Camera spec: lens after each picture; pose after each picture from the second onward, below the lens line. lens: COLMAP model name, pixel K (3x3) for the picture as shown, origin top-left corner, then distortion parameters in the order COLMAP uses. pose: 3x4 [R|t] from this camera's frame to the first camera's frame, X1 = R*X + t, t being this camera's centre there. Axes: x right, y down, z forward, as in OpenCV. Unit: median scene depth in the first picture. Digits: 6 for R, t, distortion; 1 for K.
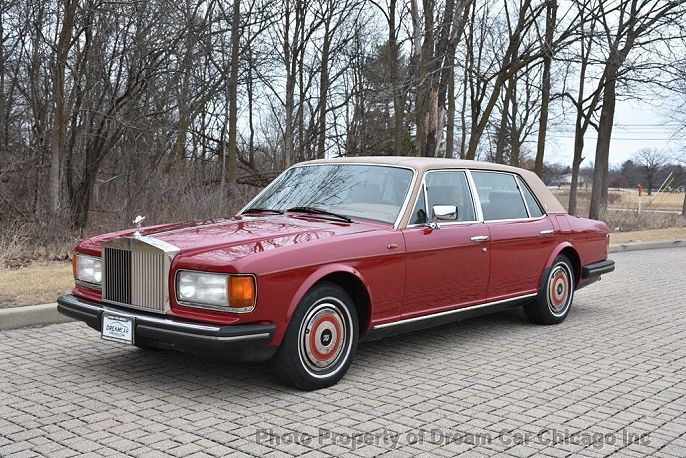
lens RADIAL K [[844.9, 0, 343.0], [0, 844.9, 229.0], [0, 0, 1]] dist [-0.040576, -0.027575]
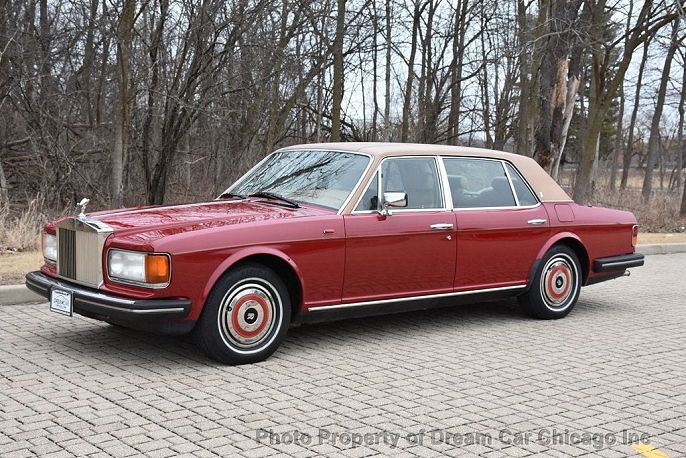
lens RADIAL K [[991.1, 0, 343.0], [0, 991.1, 229.0], [0, 0, 1]] dist [-0.000150, 0.003436]
pose [[0.984990, 0.018162, -0.171654, 0.301431], [-0.016123, 0.999782, 0.013262, 0.001322], [0.171858, -0.010295, 0.985068, -0.198566]]
